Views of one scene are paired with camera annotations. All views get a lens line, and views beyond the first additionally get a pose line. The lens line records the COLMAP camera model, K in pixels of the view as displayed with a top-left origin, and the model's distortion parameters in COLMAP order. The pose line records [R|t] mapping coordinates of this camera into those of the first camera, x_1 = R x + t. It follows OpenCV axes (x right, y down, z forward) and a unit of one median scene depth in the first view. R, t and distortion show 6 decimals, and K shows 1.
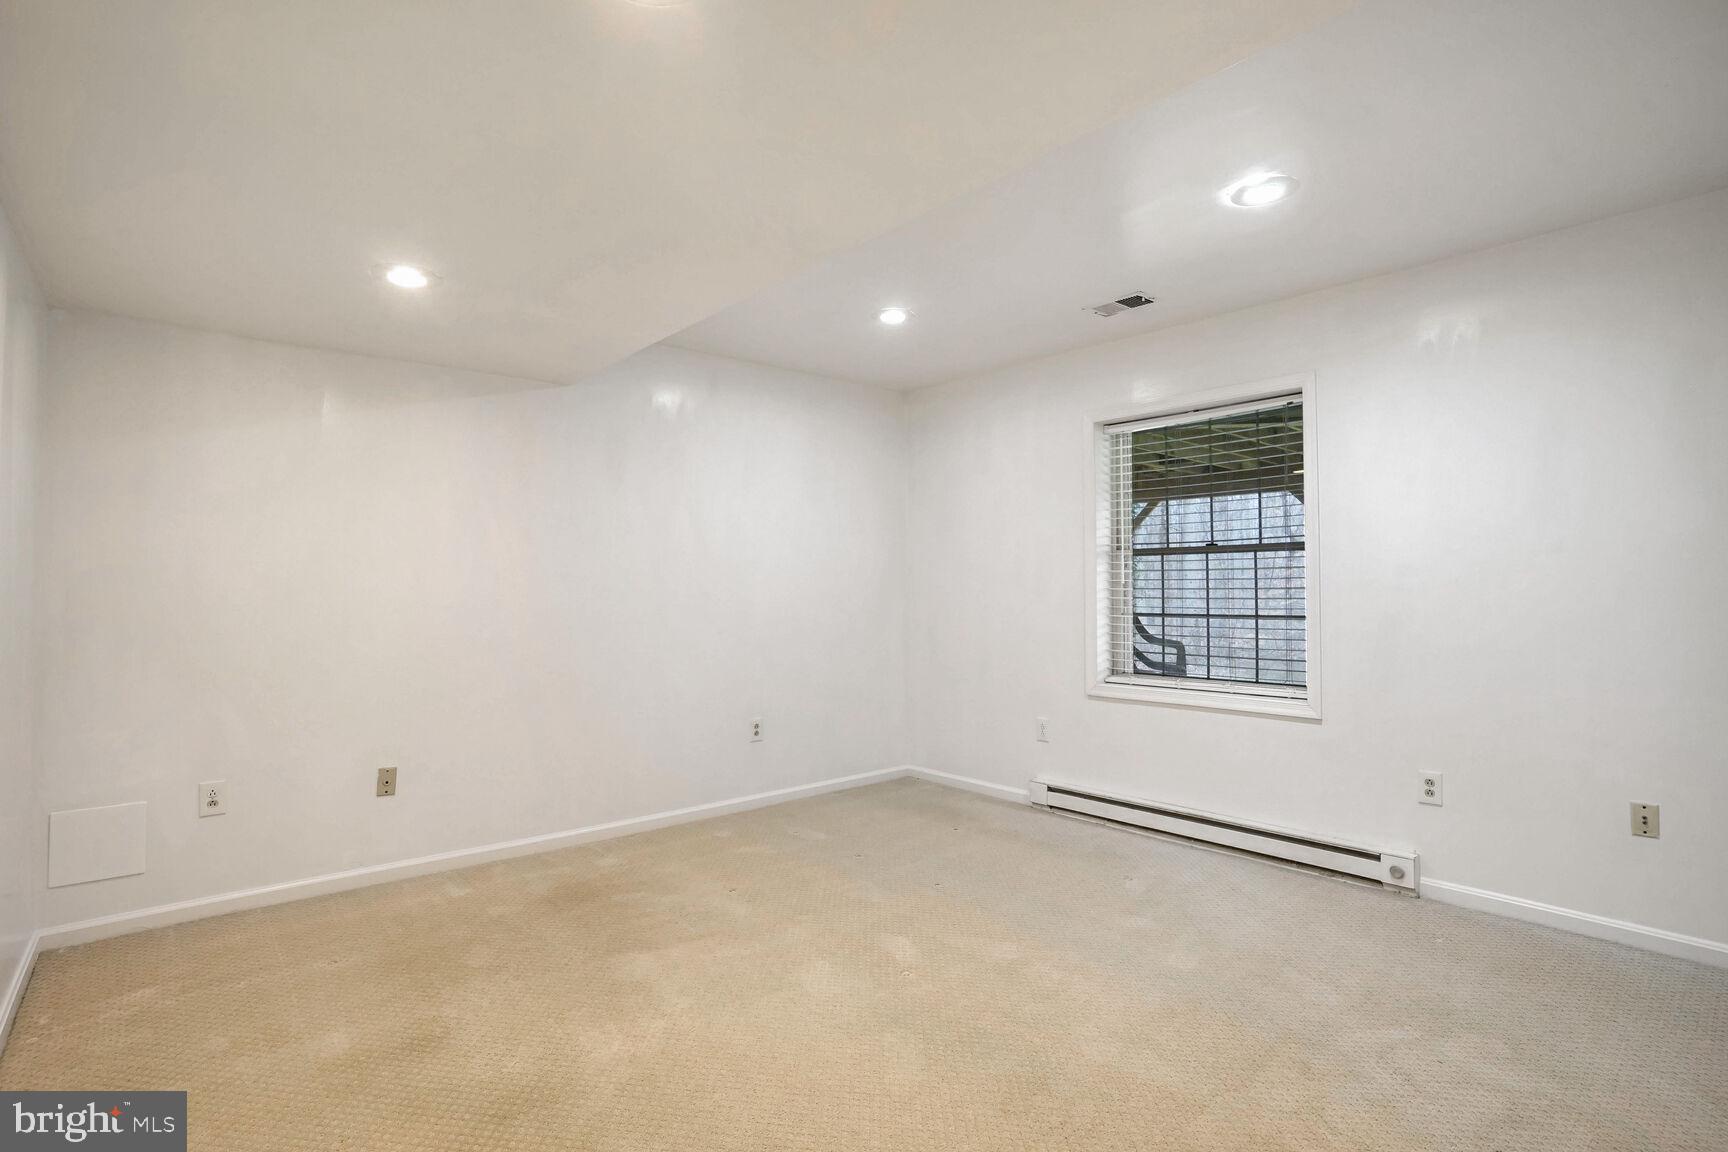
lens RADIAL K [[835.1, 0, 862.7], [0, 835.1, 580.2], [0, 0, 1]] dist [-0.014838, 0.002848]
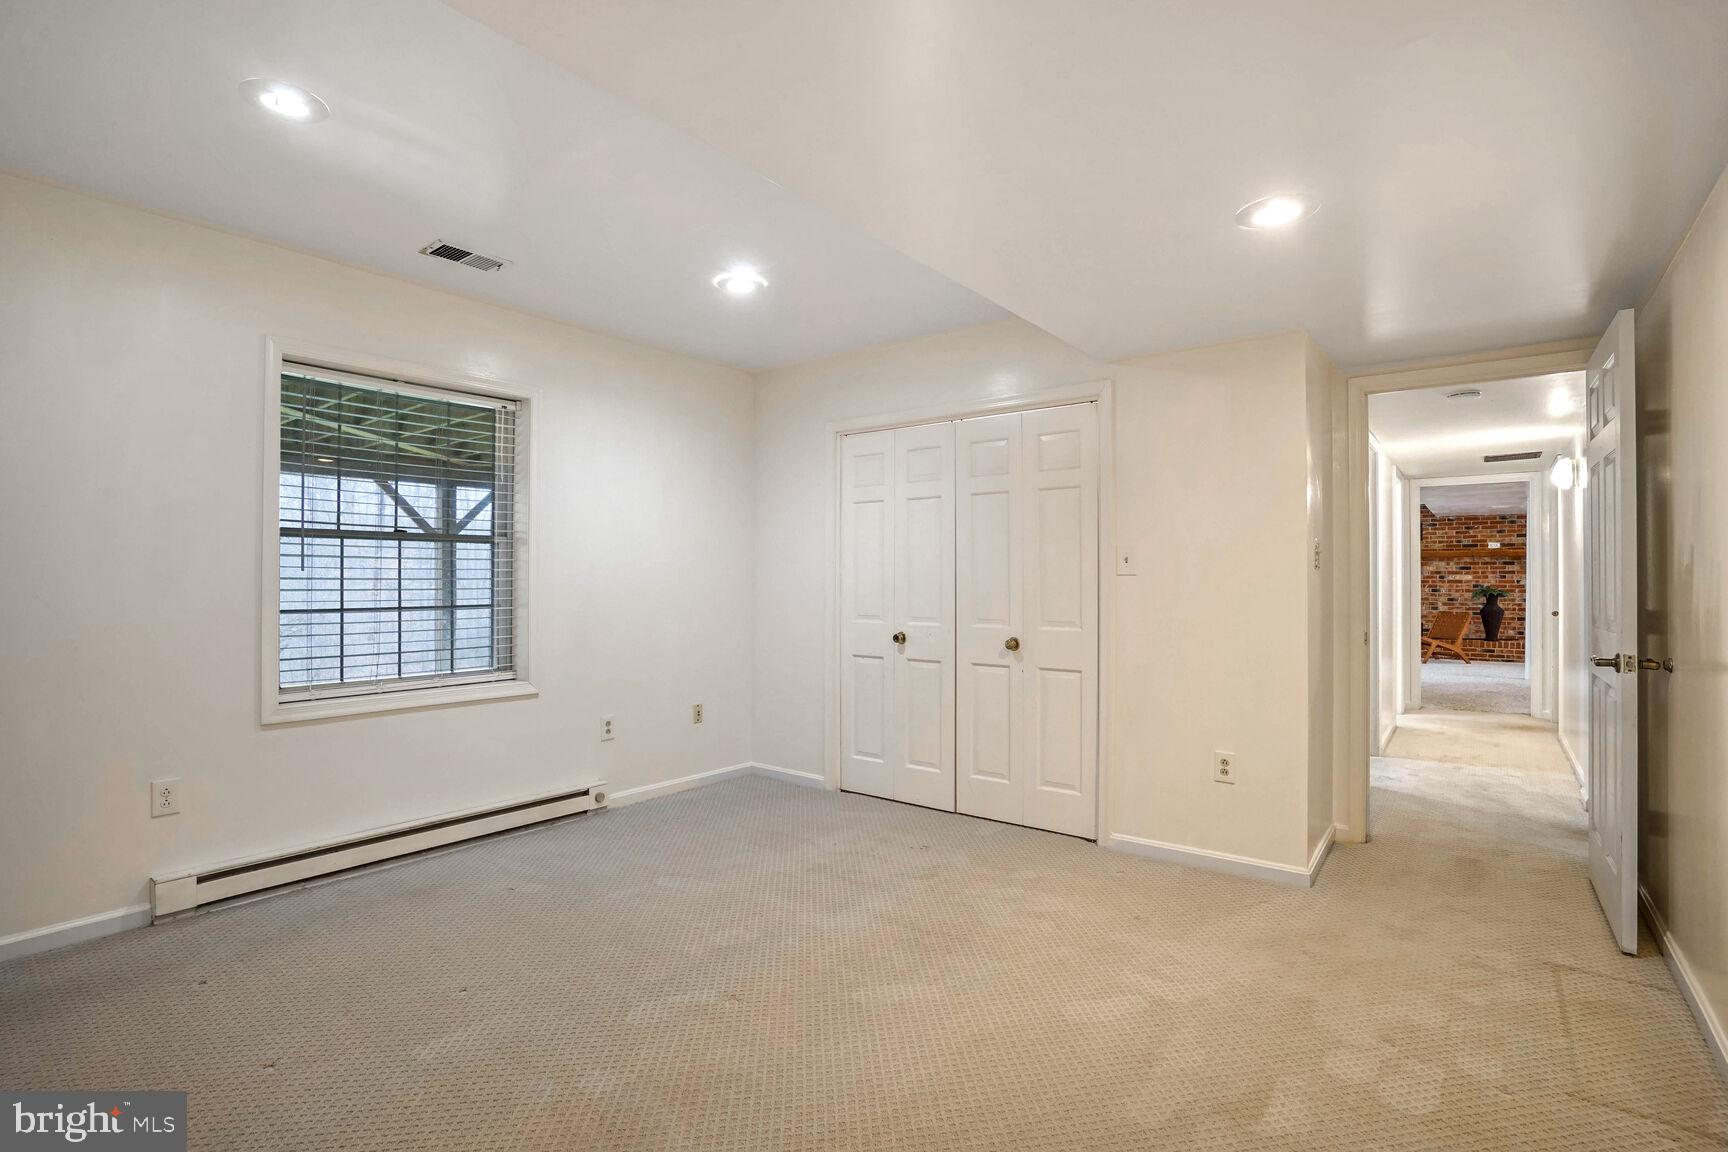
lens RADIAL K [[835.1, 0, 875.0], [0, 835.1, 577.8], [0, 0, 1]] dist [-0.014838, 0.002848]
pose [[-0.191455, 0.007519, 0.981473, -0.555472], [-0.010704, 0.999895, -0.009748, 0.011733], [-0.981443, -0.012372, -0.191354, 0.636660]]
